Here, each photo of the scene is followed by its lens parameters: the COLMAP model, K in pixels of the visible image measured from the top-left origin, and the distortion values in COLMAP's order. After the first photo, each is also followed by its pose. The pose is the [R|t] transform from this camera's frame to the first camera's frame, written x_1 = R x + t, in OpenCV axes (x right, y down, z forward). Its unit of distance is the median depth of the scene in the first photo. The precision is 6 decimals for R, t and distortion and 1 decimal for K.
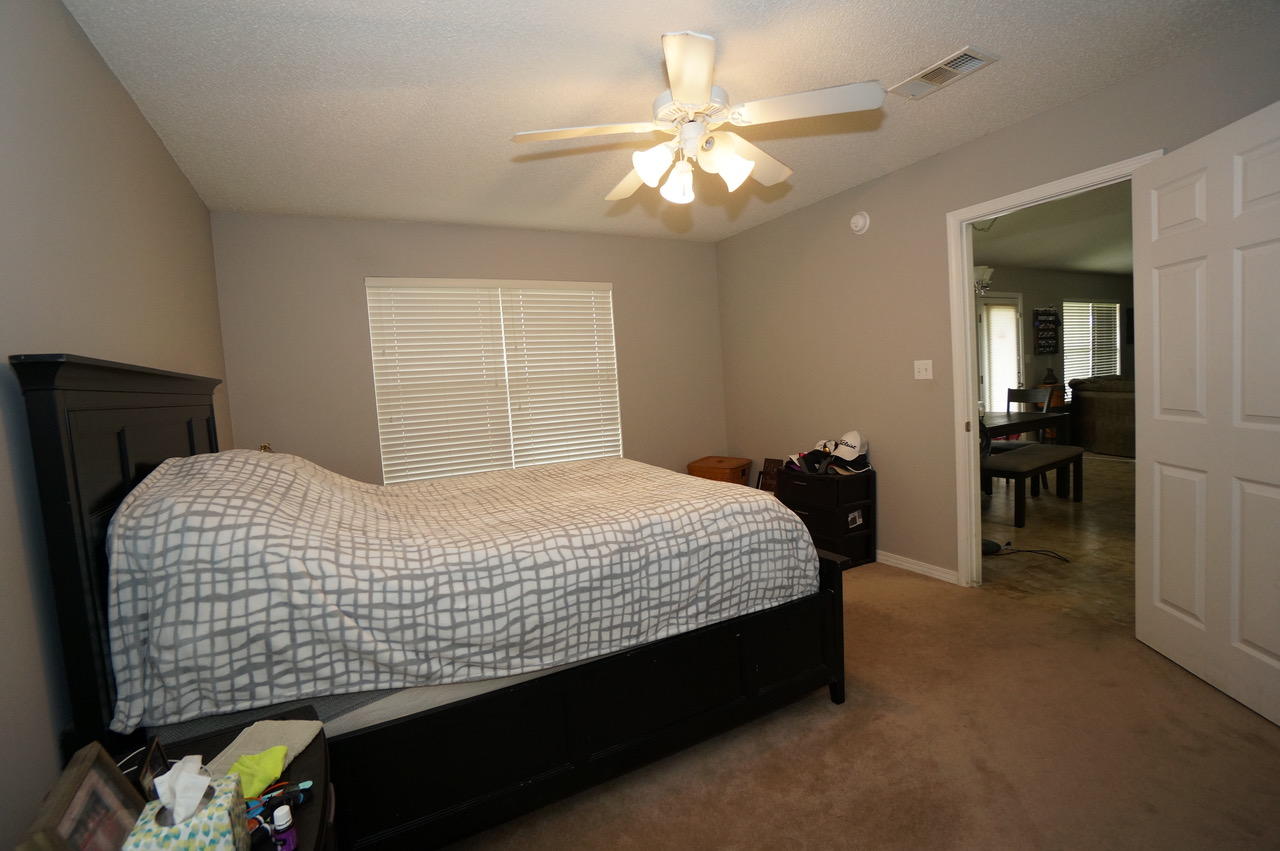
lens RADIAL K [[567.4, 0, 642.4], [0, 567.4, 418.9], [0, 0, 1]] dist [-0.072956, 0.030187]
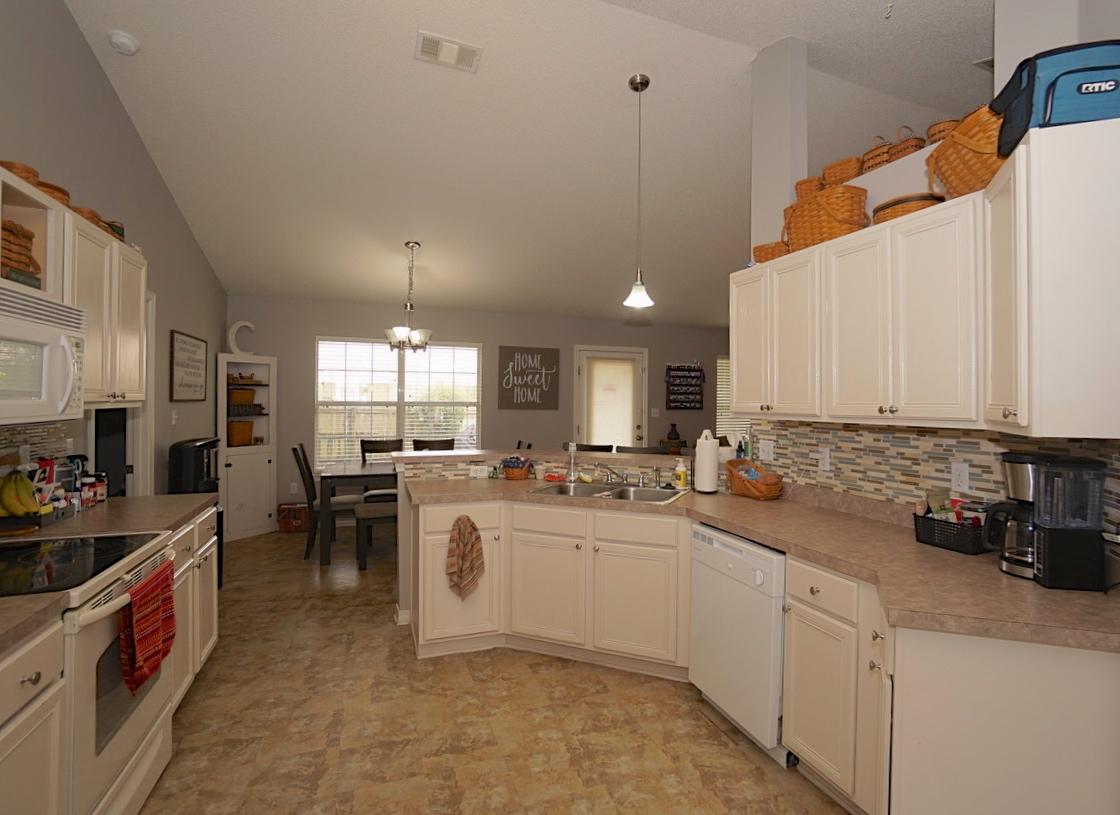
lens RADIAL K [[526.5, 0, 603.2], [0, 526.5, 409.3], [0, 0, 1]] dist [-0.064230, -0.000181]
pose [[0.991518, 0.075838, -0.105548, 0.681784], [-0.081226, 0.995553, -0.047711, -0.058359], [0.101460, 0.055880, 0.993269, 0.022649]]
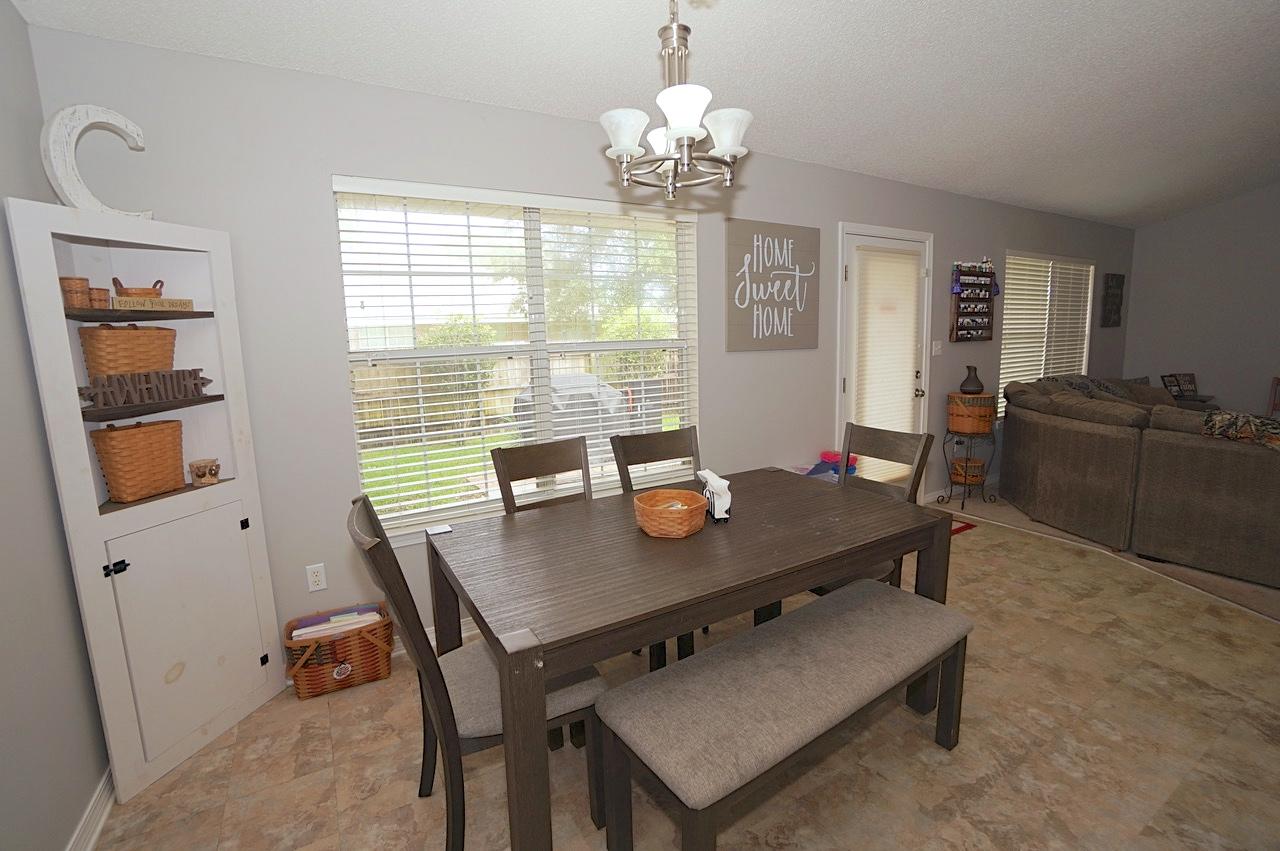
lens RADIAL K [[567.4, 0, 642.4], [0, 567.4, 418.9], [0, 0, 1]] dist [-0.072956, 0.030187]
pose [[0.998618, 0.032213, 0.041516, 0.348345], [-0.035253, 0.996583, 0.074699, -0.064072], [-0.038967, -0.076059, 0.996342, 0.396399]]
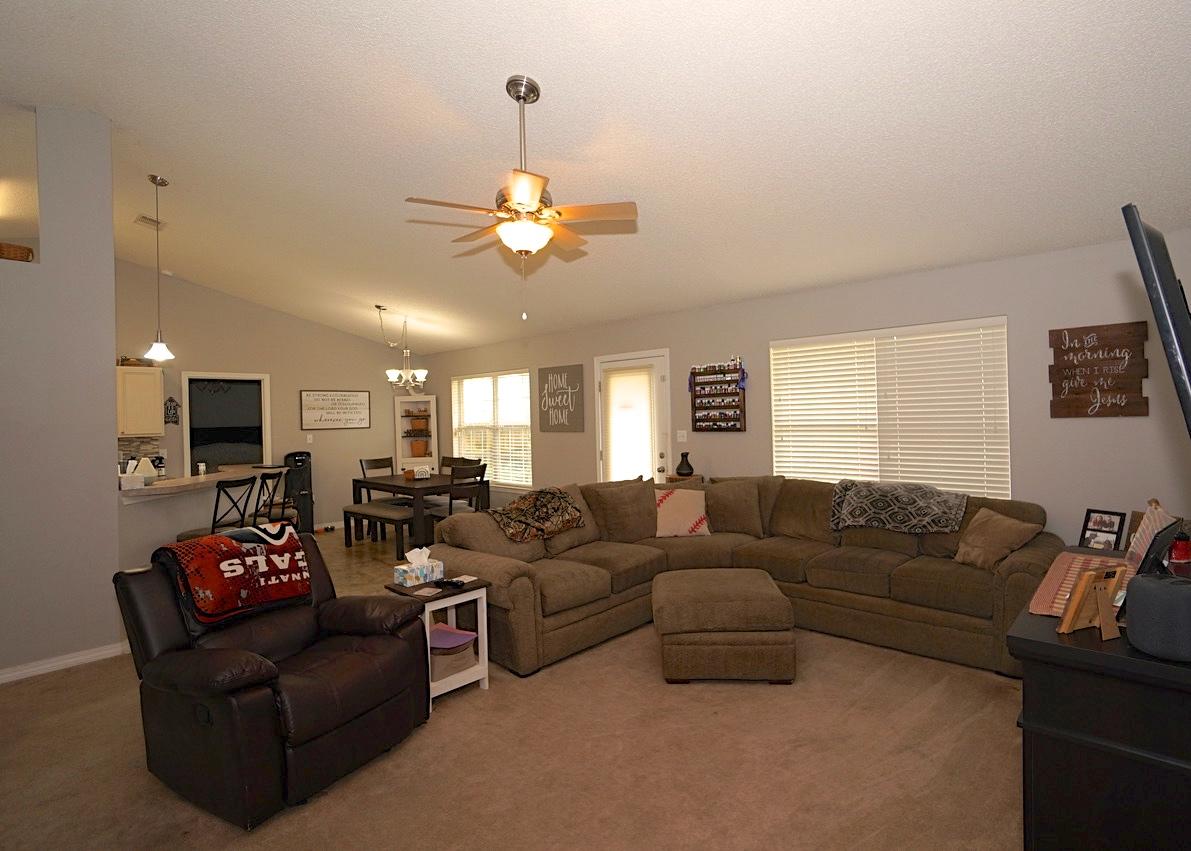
lens RADIAL K [[604.1, 0, 636.8], [0, 604.1, 419.5], [0, 0, 1]] dist [-0.027945, -0.000108]
pose [[0.339277, 0.064434, -0.938477, 1.381433], [-0.062839, 0.996975, 0.045733, -0.157739], [0.938585, 0.043456, 0.342299, 0.645447]]
